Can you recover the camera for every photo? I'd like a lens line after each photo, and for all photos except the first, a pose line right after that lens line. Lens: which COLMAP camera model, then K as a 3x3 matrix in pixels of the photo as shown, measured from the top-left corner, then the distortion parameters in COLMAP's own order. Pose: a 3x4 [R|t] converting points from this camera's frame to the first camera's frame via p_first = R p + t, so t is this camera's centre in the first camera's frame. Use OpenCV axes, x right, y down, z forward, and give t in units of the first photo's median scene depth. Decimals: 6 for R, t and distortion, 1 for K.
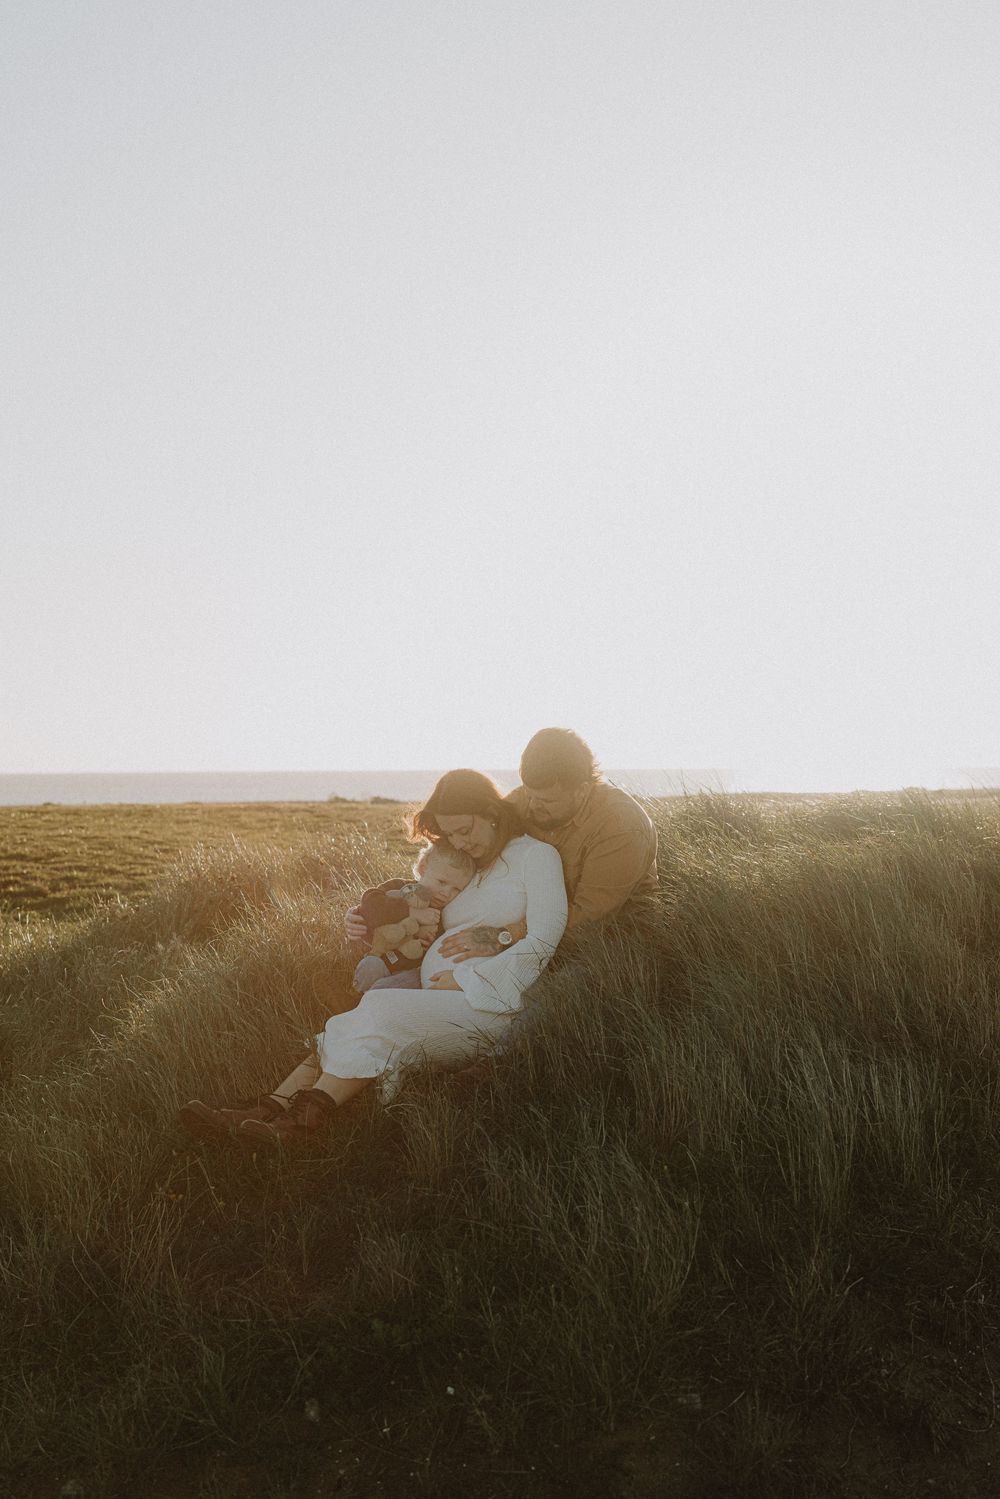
lens RADIAL K [[2244.9, 0, 500.0], [0, 2244.9, 749.5], [0, 0, 1]] dist [-0.005343, -0.013126]
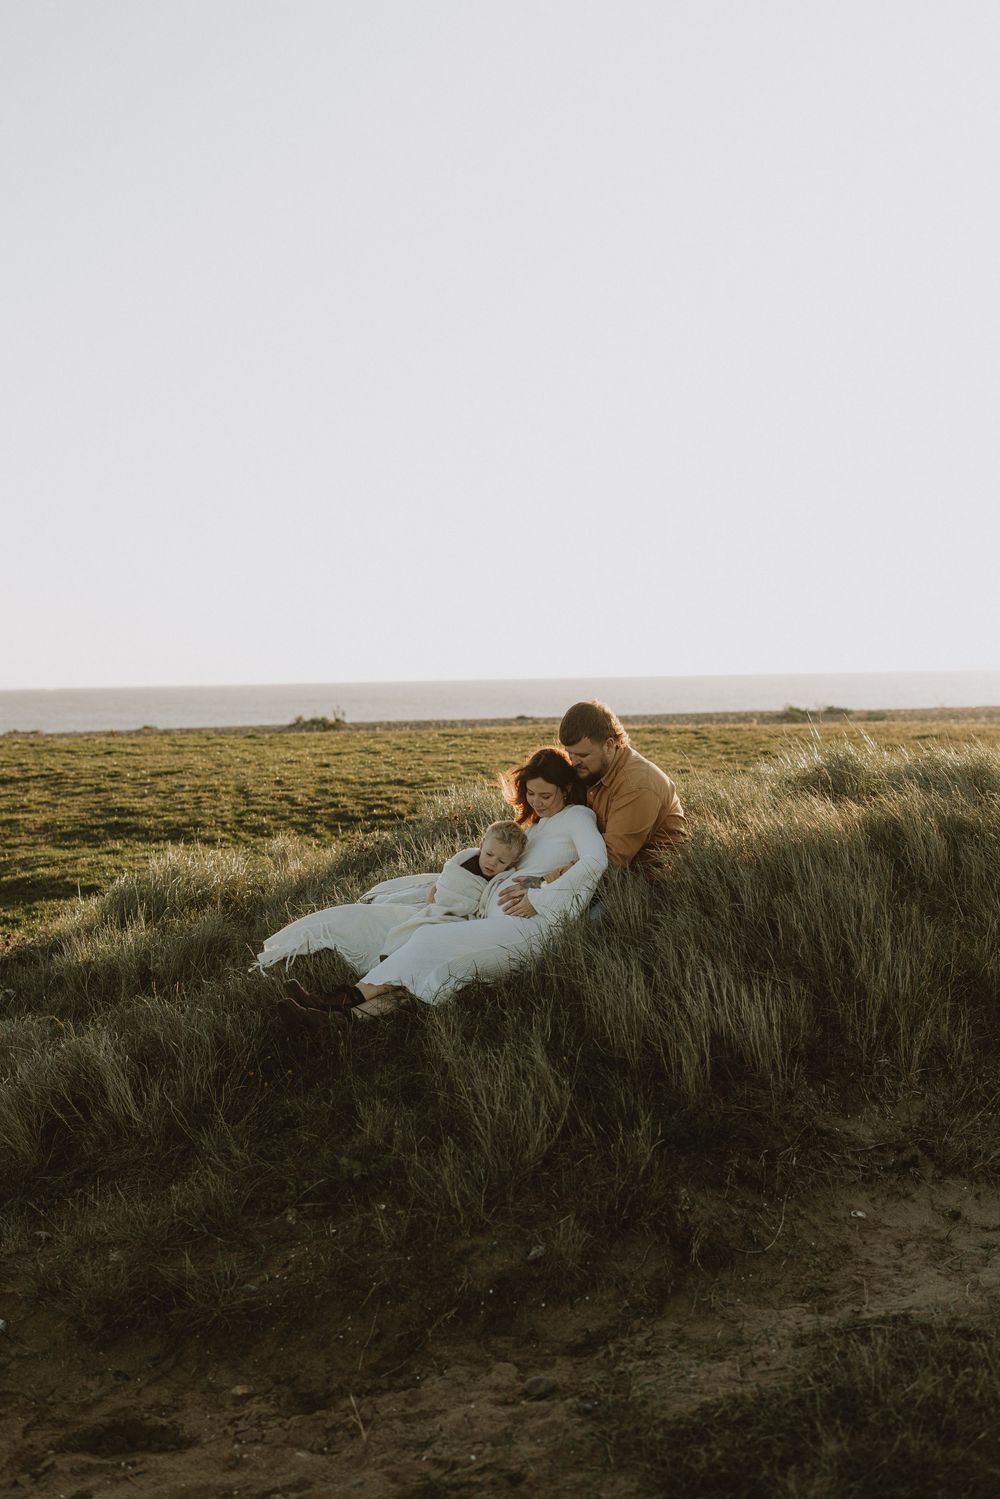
lens RADIAL K [[2244.9, 0, 500.0], [0, 2244.9, 749.5], [0, 0, 1]] dist [-0.005343, -0.013126]
pose [[0.969304, -0.006043, -0.245790, 0.134719], [0.017676, 0.998824, 0.045149, -0.022355], [0.245228, -0.048108, 0.968271, -0.115772]]
